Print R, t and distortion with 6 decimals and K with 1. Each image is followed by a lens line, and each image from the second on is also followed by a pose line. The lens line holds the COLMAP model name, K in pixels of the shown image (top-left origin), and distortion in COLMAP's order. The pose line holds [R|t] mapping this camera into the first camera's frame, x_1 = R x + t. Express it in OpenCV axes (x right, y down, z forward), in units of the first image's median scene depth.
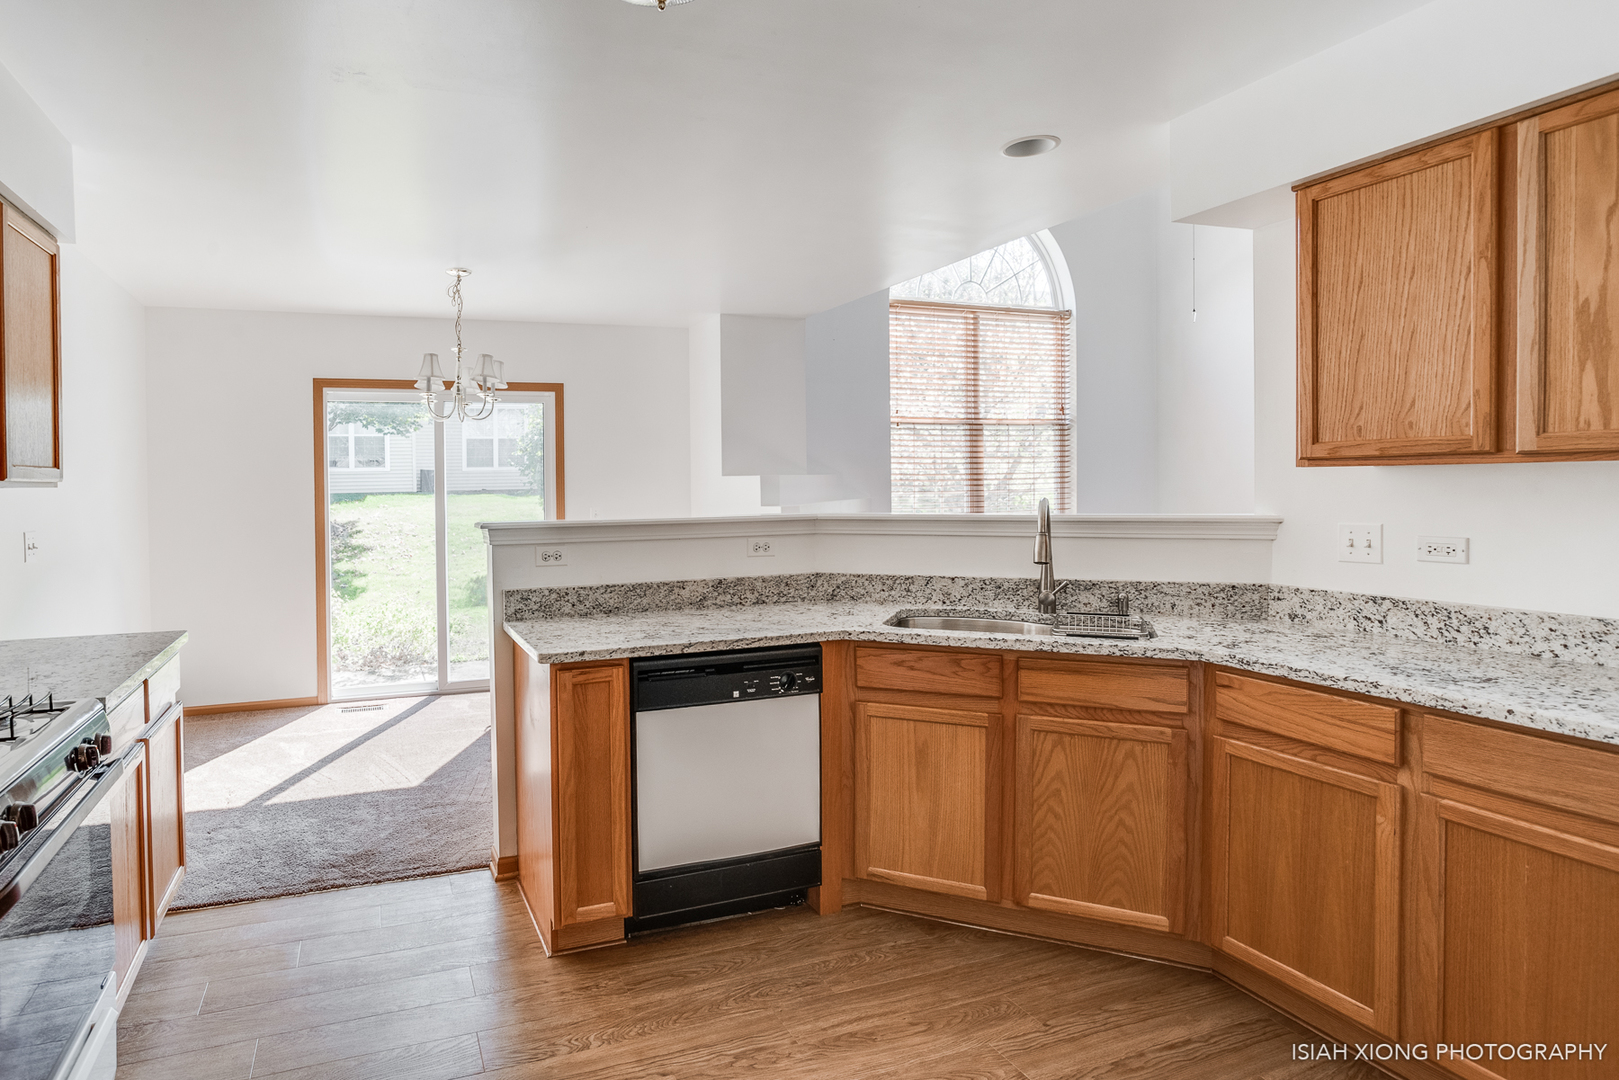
lens RADIAL K [[888.9, 0, 670.5], [0, 888.9, 493.6], [0, 0, 1]] dist [-0.024252, 0.000436]
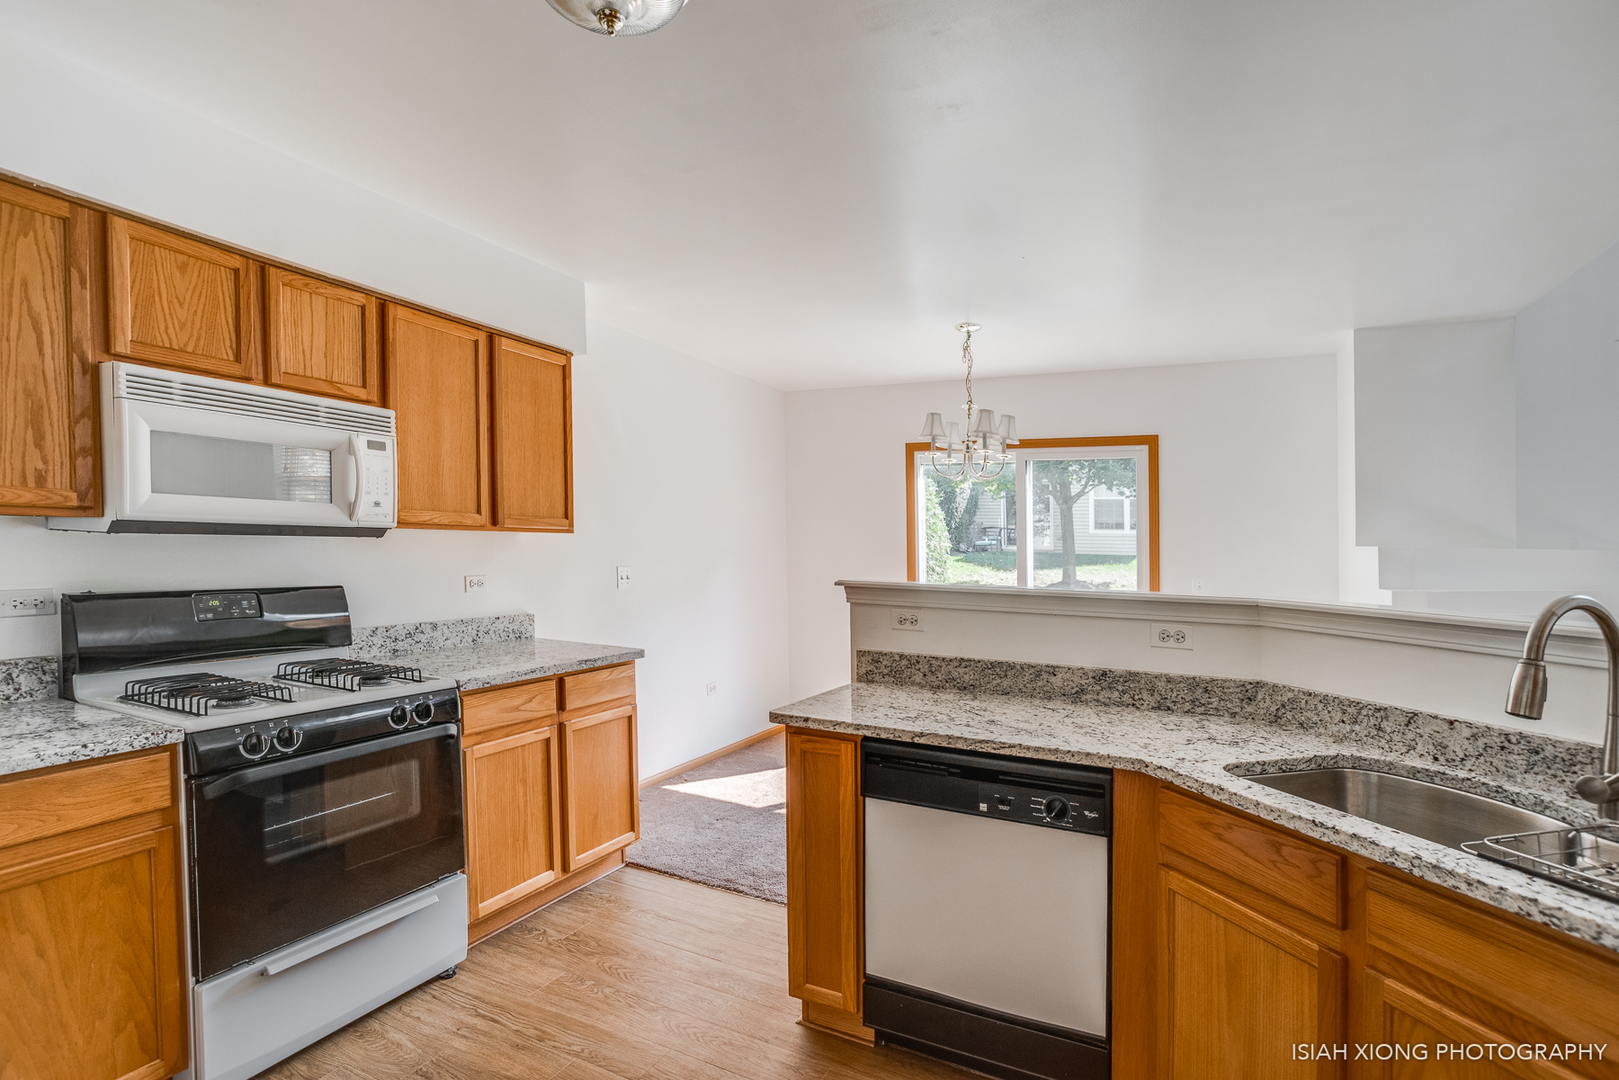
lens RADIAL K [[840.0, 0, 785.6], [0, 840.0, 574.1], [0, 0, 1]] dist [0.000837, 0.001314]
pose [[0.685408, 0.054214, -0.726138, 0.433472], [-0.038721, 0.998527, 0.038002, -0.007696], [0.727129, 0.002069, 0.686497, 0.297941]]
